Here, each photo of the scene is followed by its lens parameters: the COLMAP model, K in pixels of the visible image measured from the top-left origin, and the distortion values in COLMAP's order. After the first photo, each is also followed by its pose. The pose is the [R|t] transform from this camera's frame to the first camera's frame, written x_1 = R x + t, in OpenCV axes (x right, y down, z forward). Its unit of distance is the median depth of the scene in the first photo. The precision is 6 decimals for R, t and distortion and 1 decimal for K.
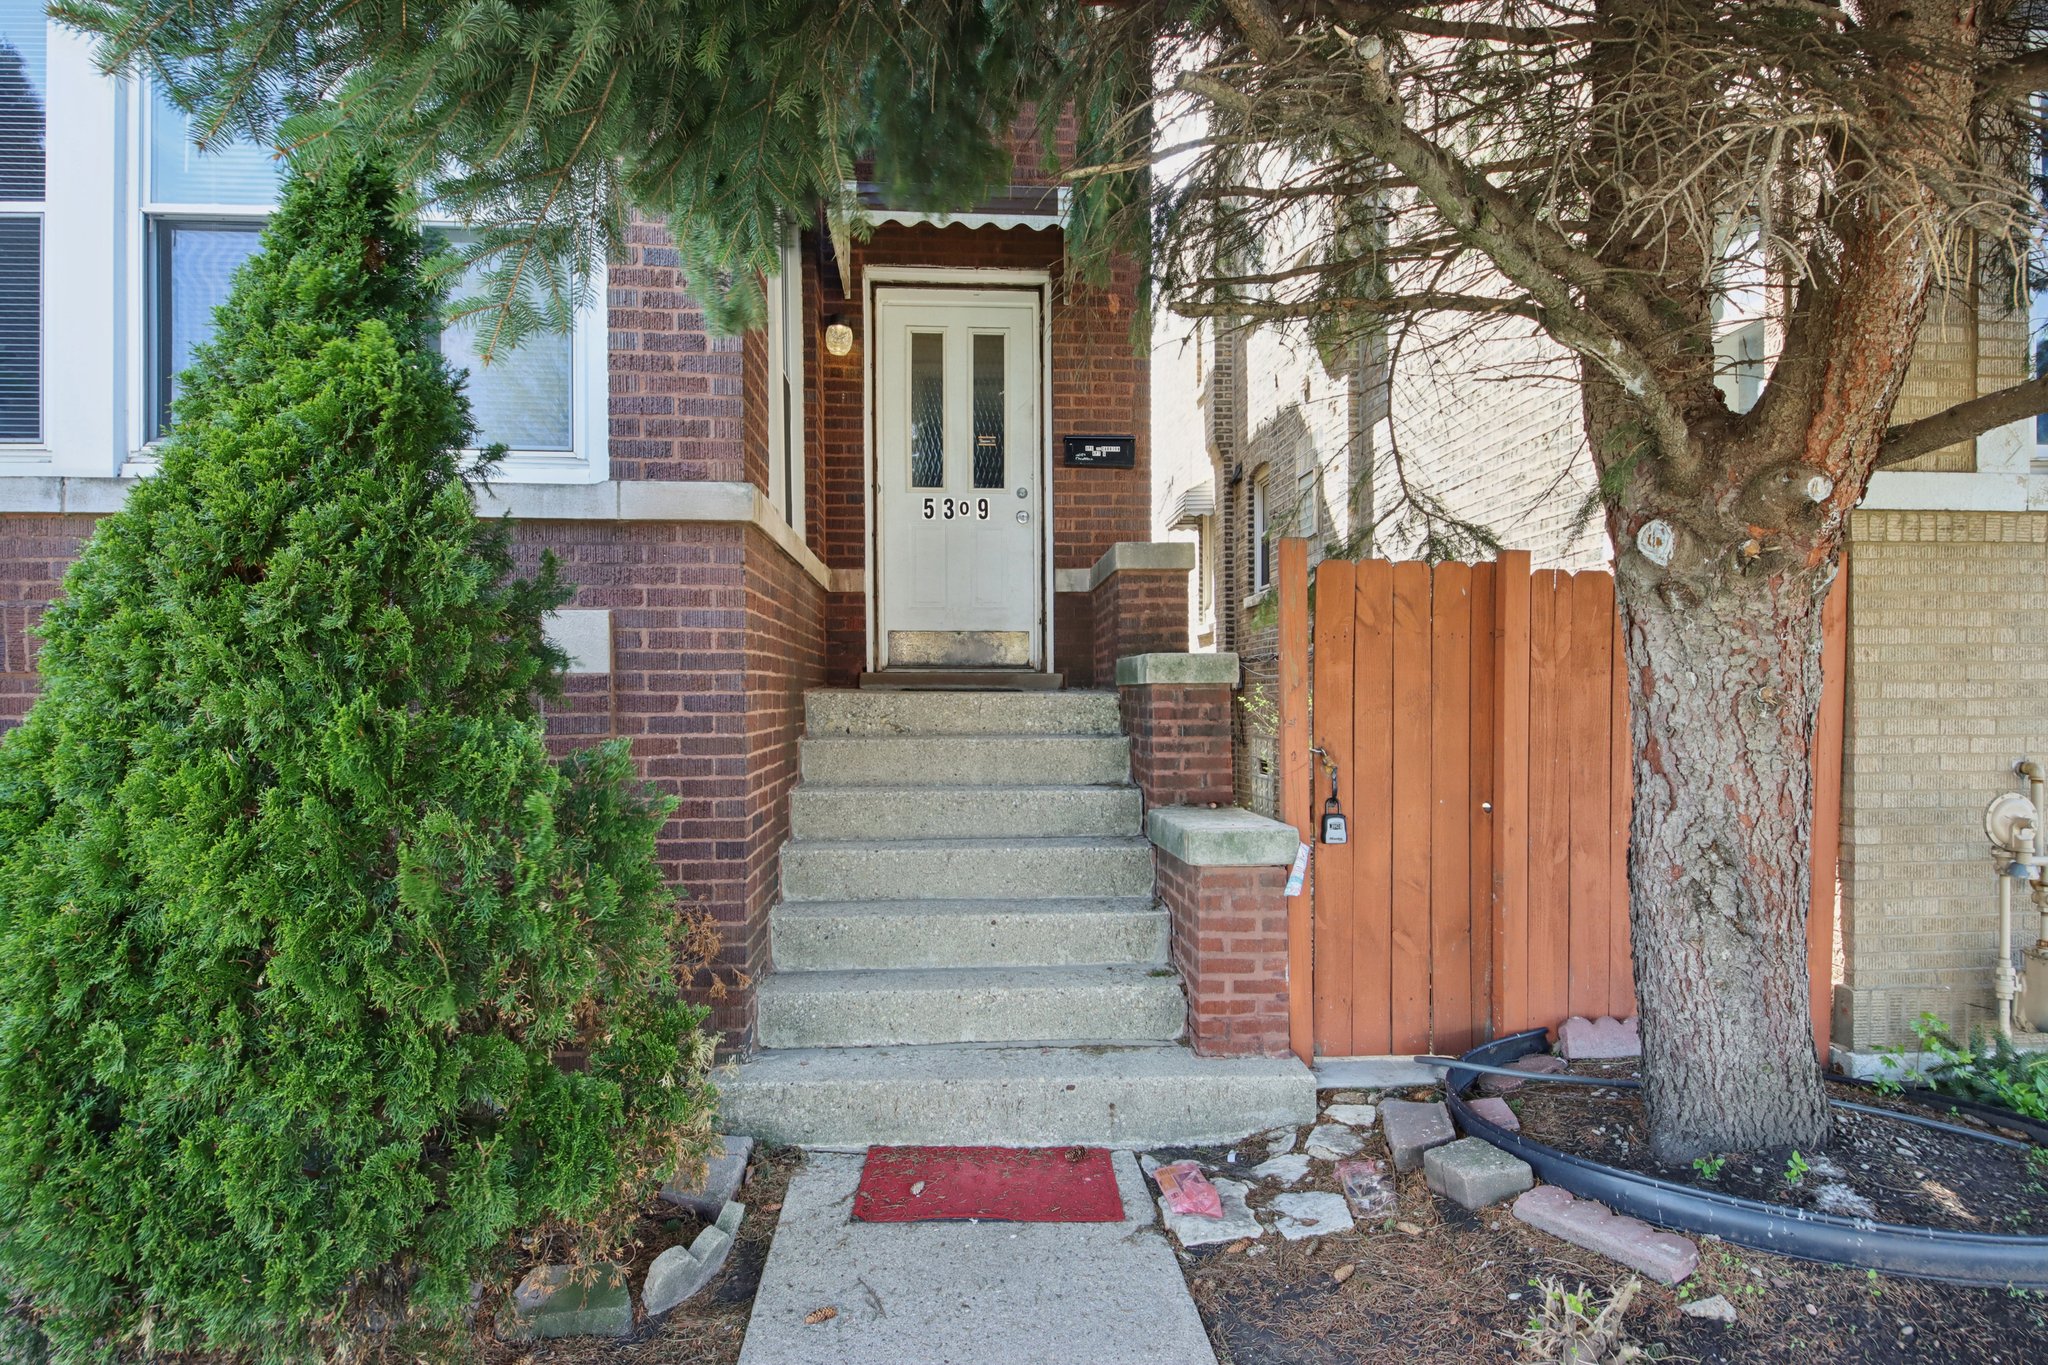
lens RADIAL K [[1128.5, 0, 1017.5], [0, 1128.5, 703.6], [0, 0, 1]] dist [0.055277, -0.047134]
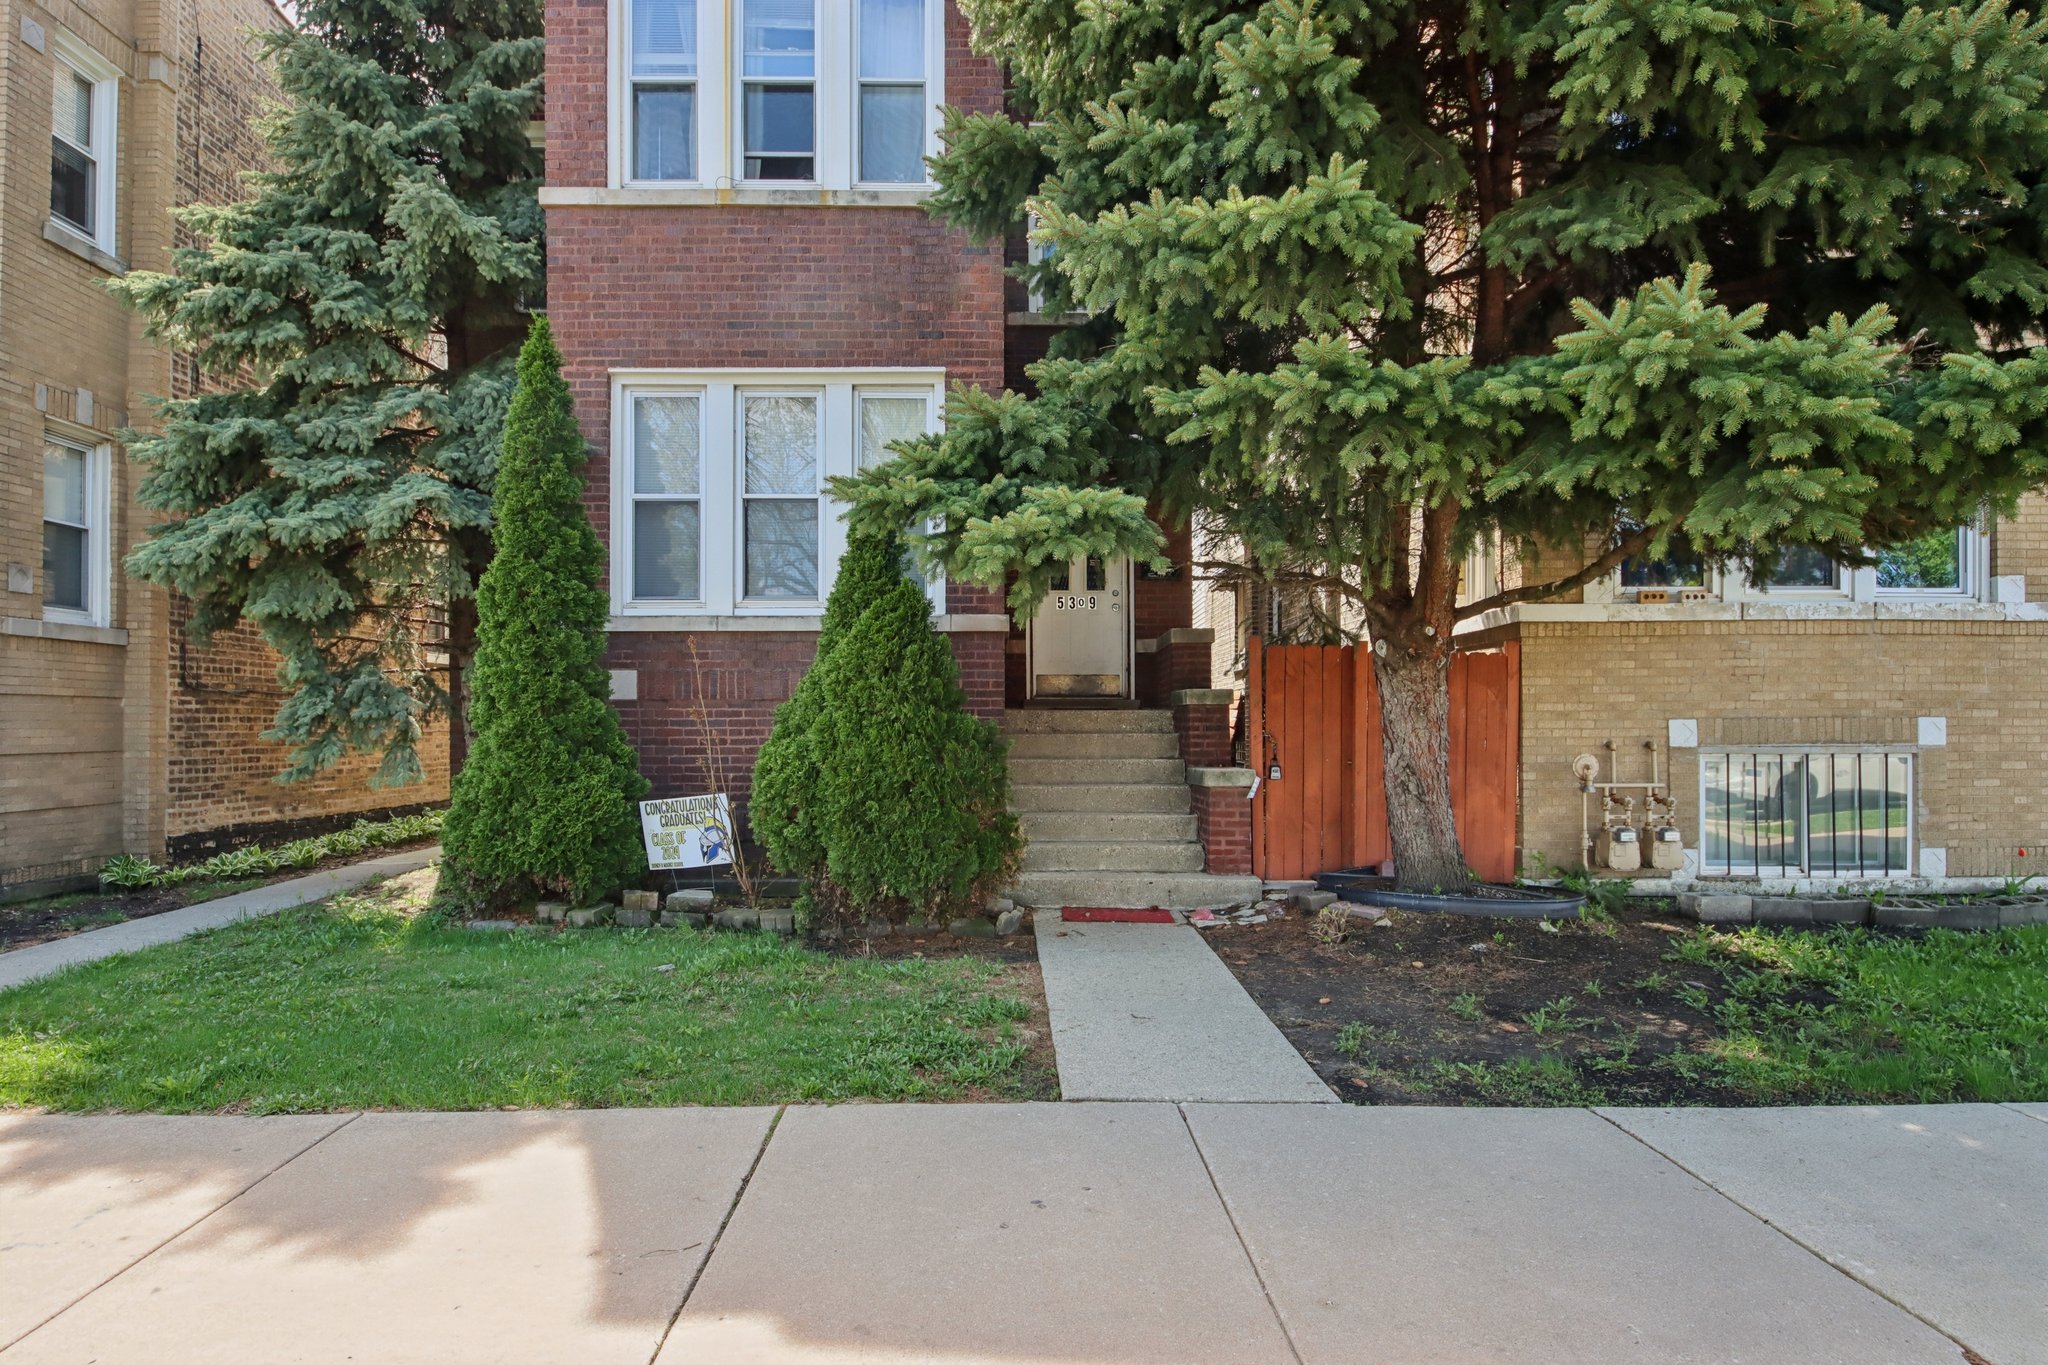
lens RADIAL K [[1128.5, 0, 1017.5], [0, 1128.5, 703.6], [0, 0, 1]] dist [0.055277, -0.047134]
pose [[0.998782, -0.000638, -0.049331, -0.101708], [-0.000594, 0.999689, -0.024948, 0.036787], [0.049331, 0.024947, 0.998471, -1.196616]]
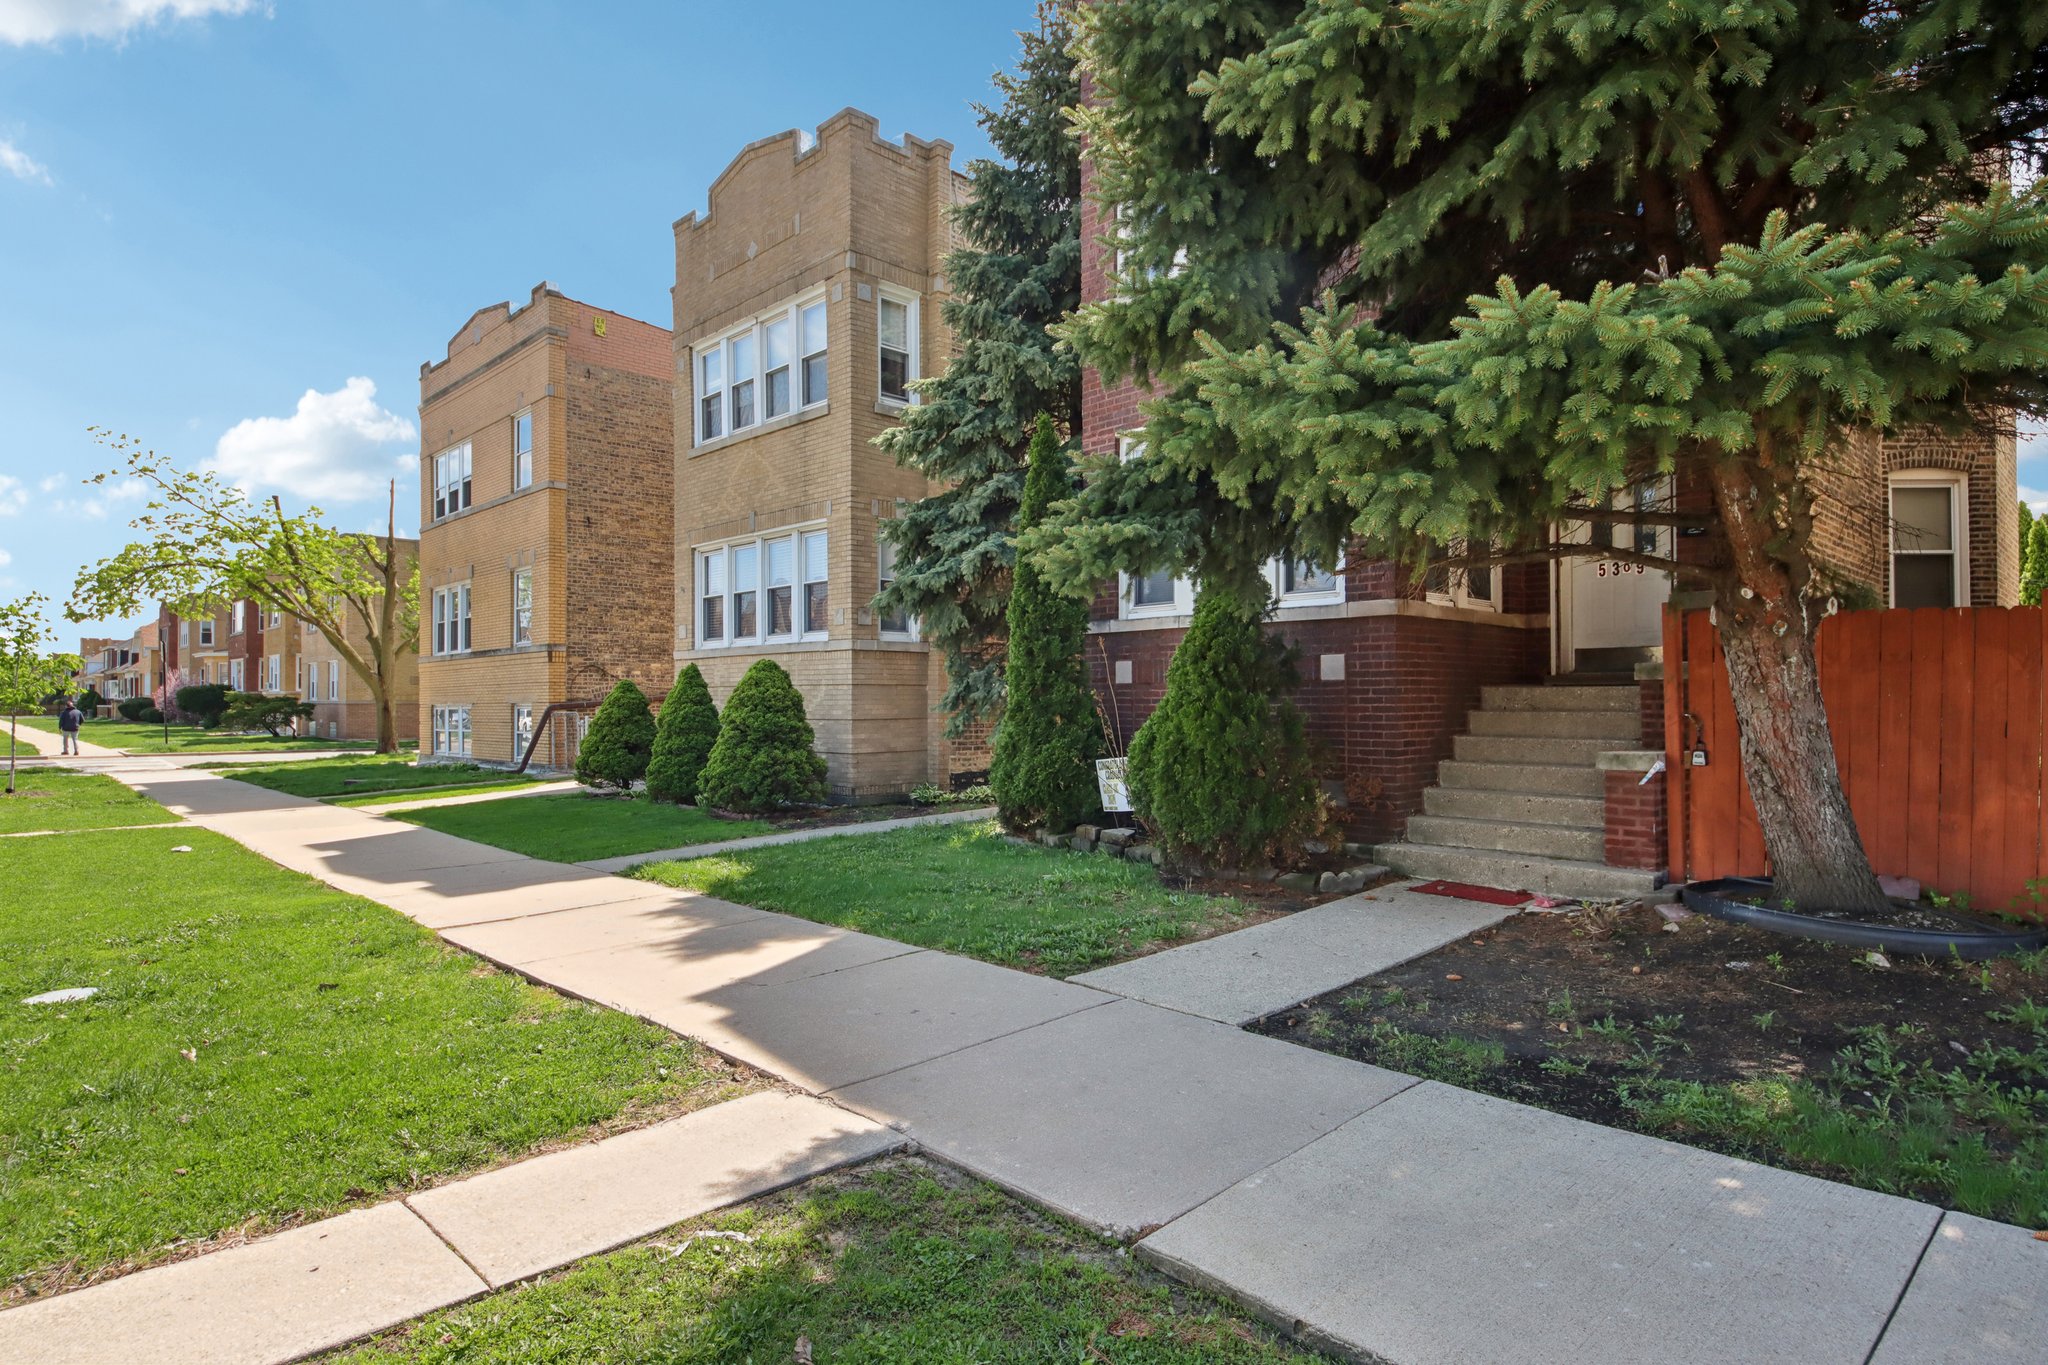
lens RADIAL K [[1128.5, 0, 1017.5], [0, 1128.5, 703.6], [0, 0, 1]] dist [0.055277, -0.047134]
pose [[0.639355, 0.001167, -0.768910, 1.046564], [-0.001540, 0.999999, 0.000238, 0.025350], [0.768910, 0.001032, 0.639356, -1.090199]]
